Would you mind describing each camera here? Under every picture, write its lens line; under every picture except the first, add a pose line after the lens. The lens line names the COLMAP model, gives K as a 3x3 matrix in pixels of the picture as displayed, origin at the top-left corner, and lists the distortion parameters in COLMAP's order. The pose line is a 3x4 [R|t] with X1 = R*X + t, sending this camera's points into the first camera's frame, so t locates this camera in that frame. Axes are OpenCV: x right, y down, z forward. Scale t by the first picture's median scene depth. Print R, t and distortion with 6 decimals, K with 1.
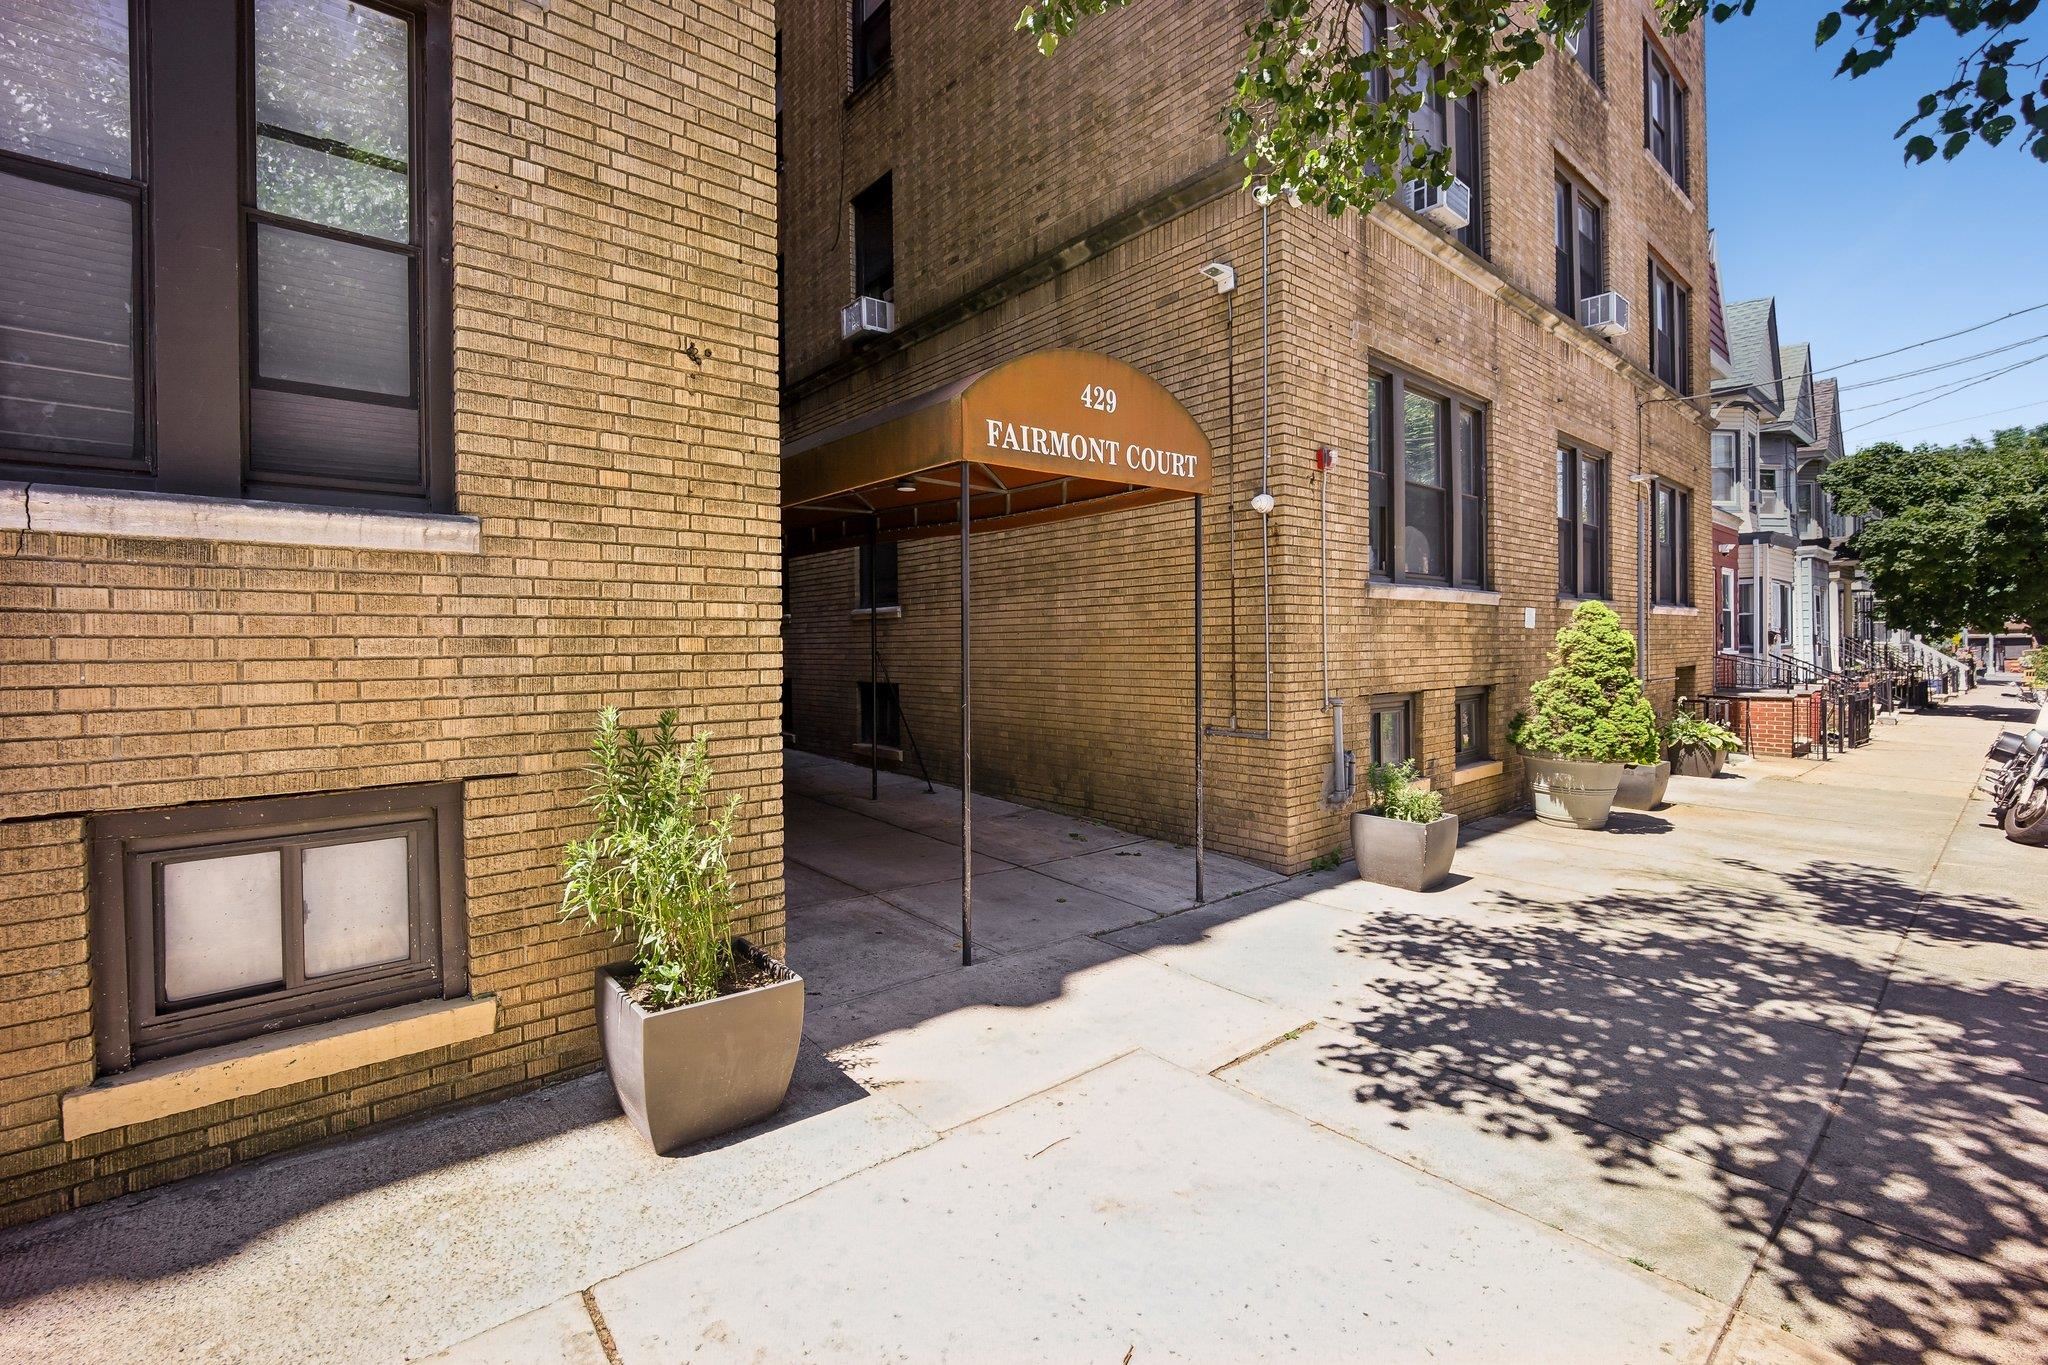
lens RADIAL K [[911.3, 0, 1007.8], [0, 911.3, 640.8], [0, 0, 1]] dist [0.016250, -0.016921]
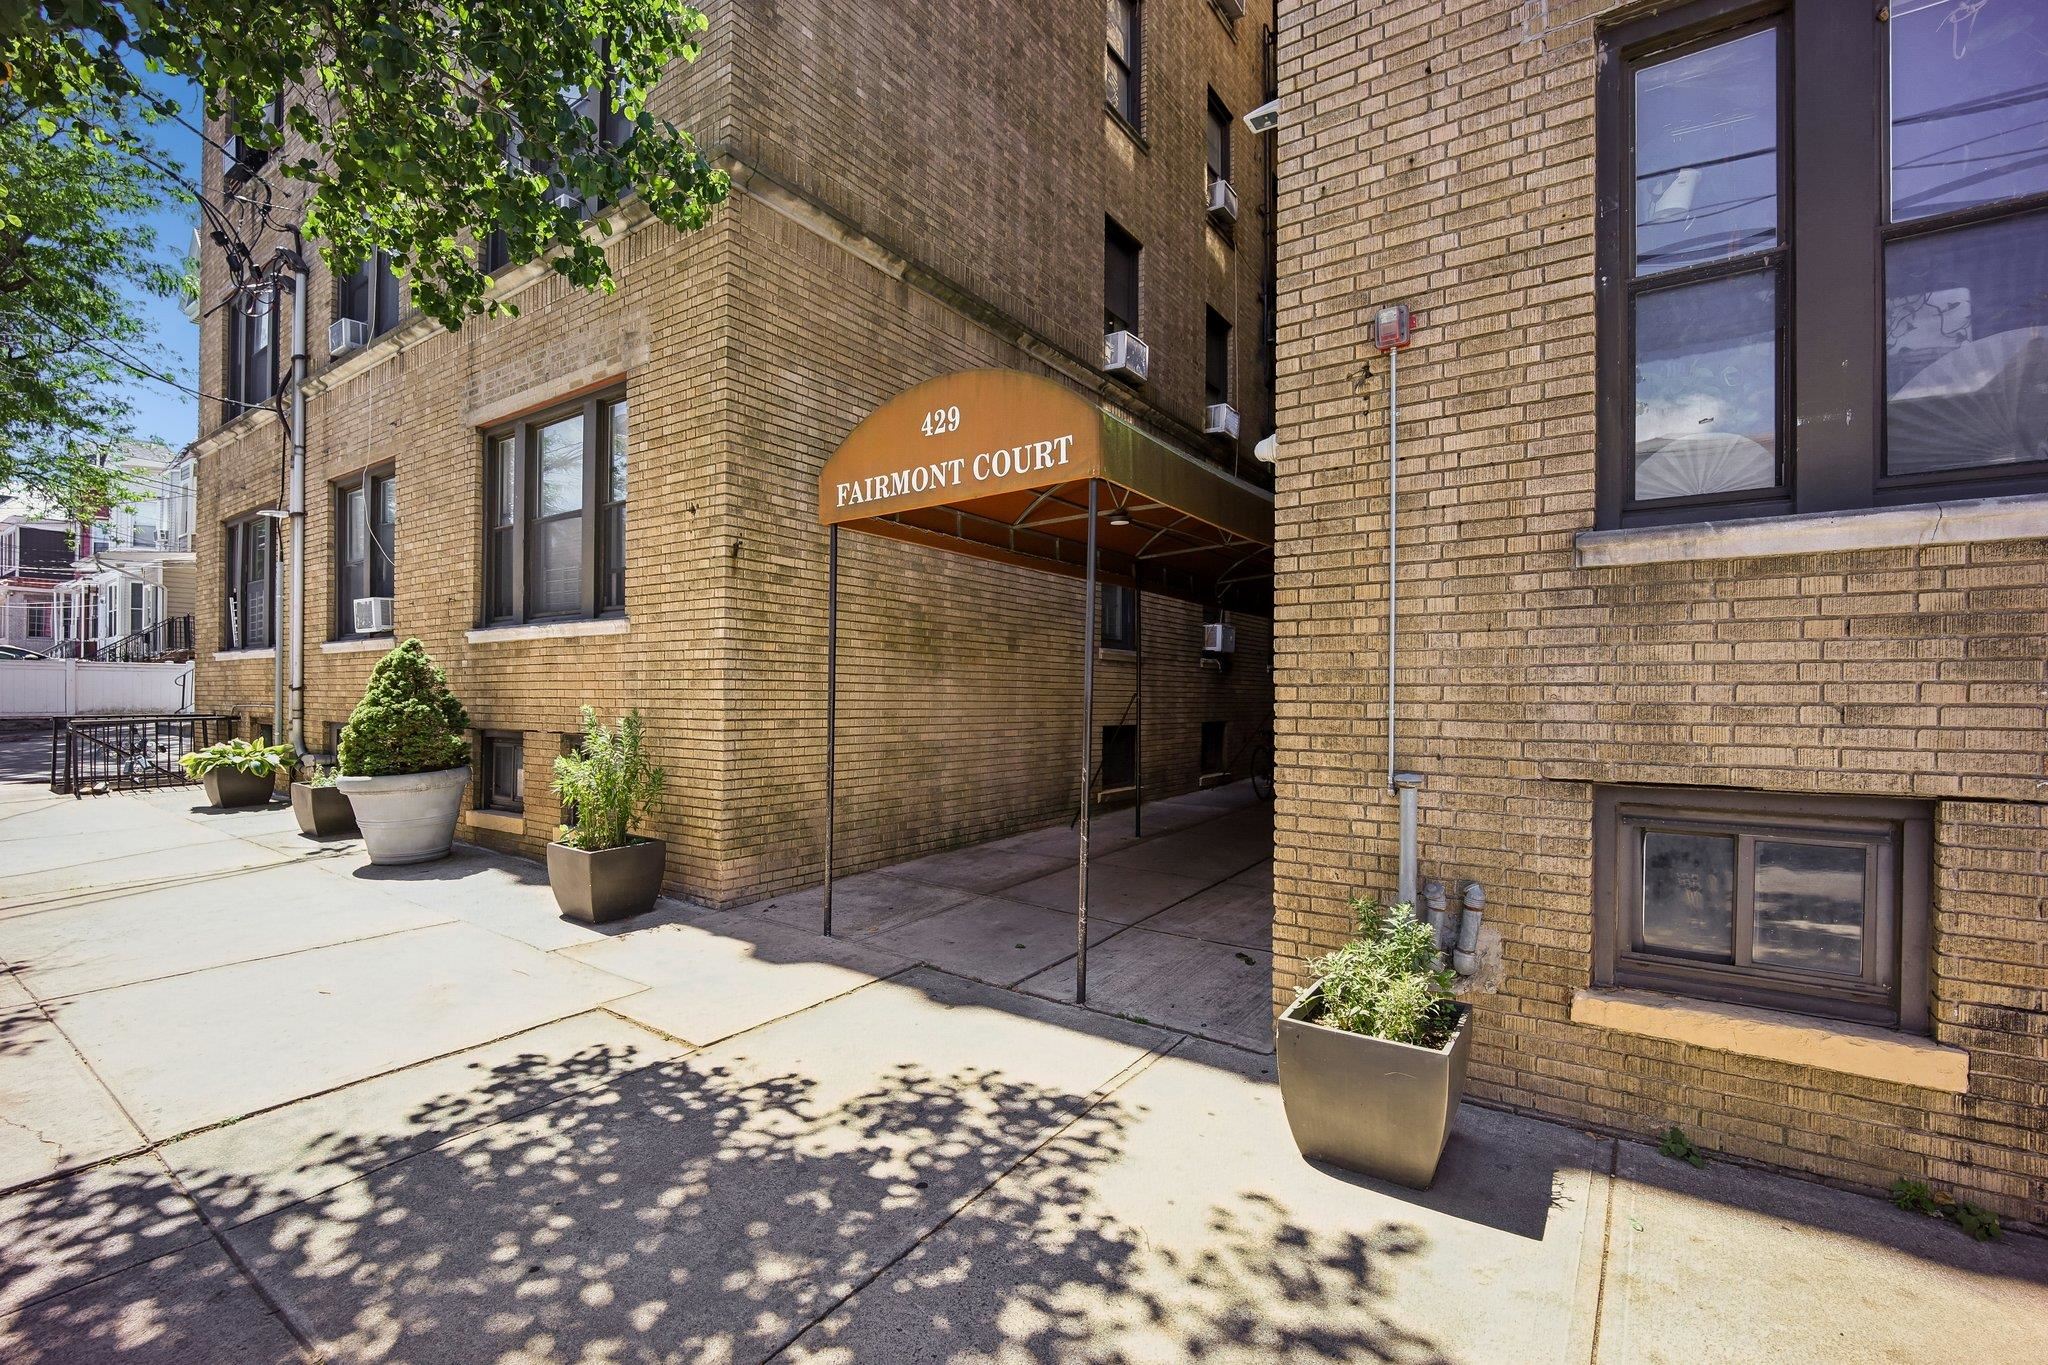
lens RADIAL K [[906.7, 0, 1031.7], [0, 906.7, 677.1], [0, 0, 1]] dist [0.000749, -0.010767]
pose [[0.242089, -0.000978, -0.970254, 1.186778], [0.006259, 0.999980, 0.000554, 0.009278], [0.970234, -0.006207, 0.242090, 0.954757]]
